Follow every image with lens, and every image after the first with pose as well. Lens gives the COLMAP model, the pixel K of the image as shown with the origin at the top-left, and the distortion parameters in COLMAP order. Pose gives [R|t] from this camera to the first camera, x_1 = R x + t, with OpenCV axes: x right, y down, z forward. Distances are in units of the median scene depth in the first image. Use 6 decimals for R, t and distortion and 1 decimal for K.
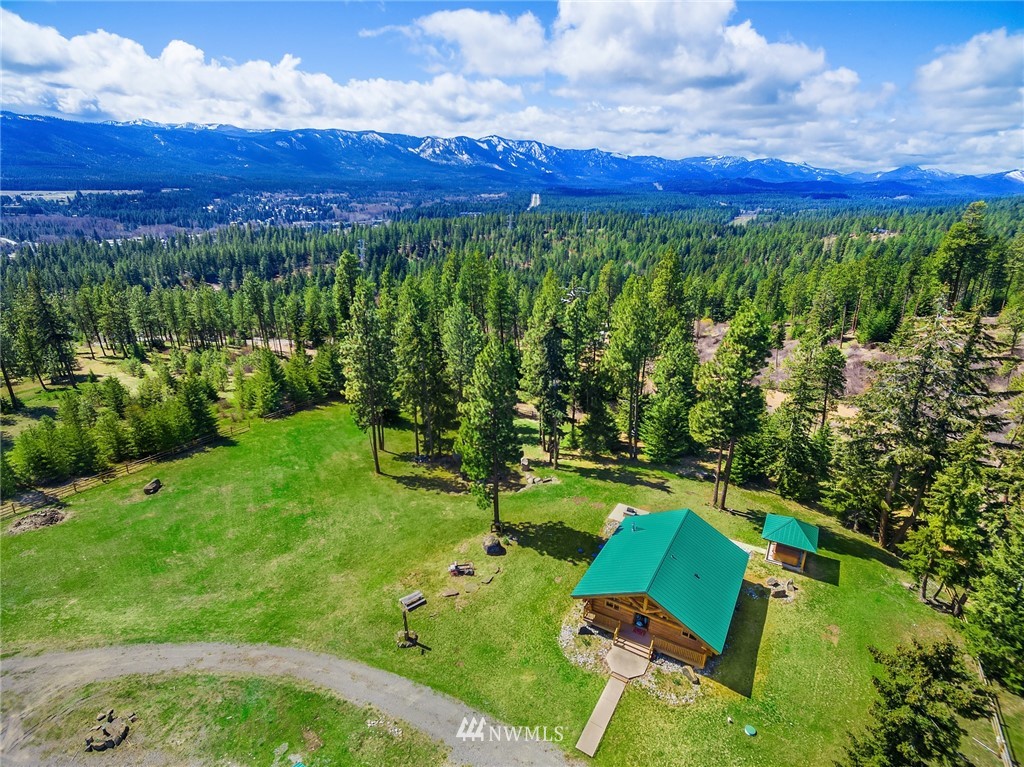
lens RADIAL K [[573.2, 0, 512.0], [0, 573.2, 383.5], [0, 0, 1]] dist [0.003725, -0.000592]
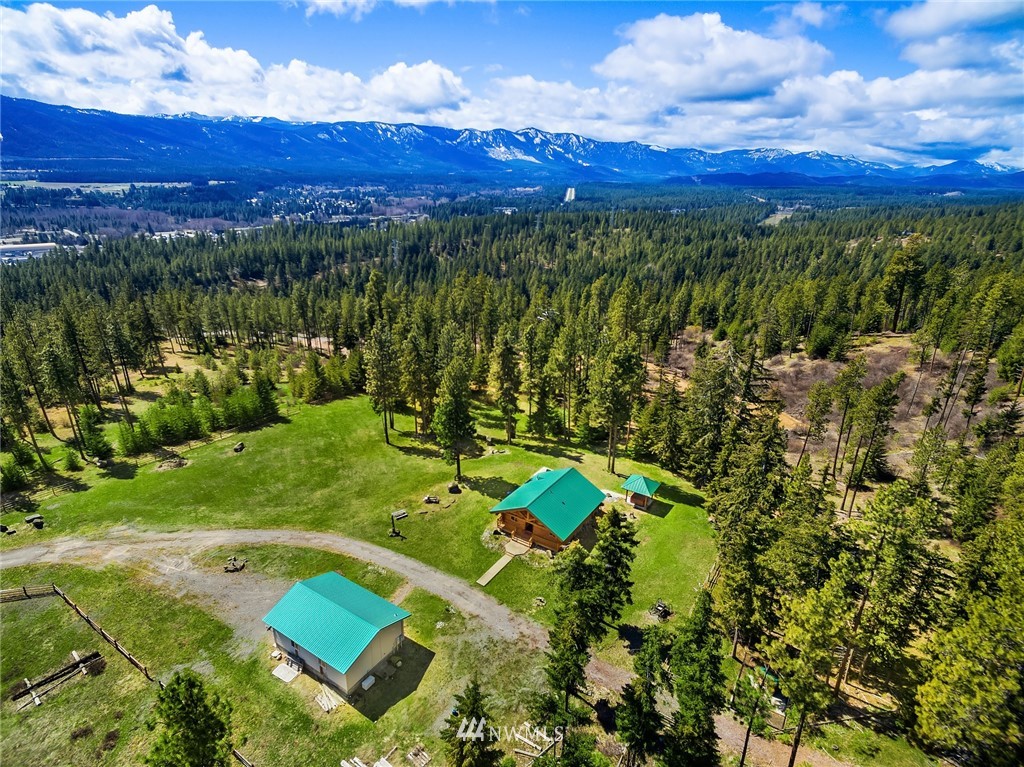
lens RADIAL K [[573.2, 0, 512.0], [0, 573.2, 383.5], [0, 0, 1]] dist [0.003725, -0.000592]
pose [[0.998156, 0.024847, -0.055388, 0.075509], [-0.024178, 0.999627, 0.012711, -0.010911], [0.055683, -0.011349, 0.998384, -0.206843]]
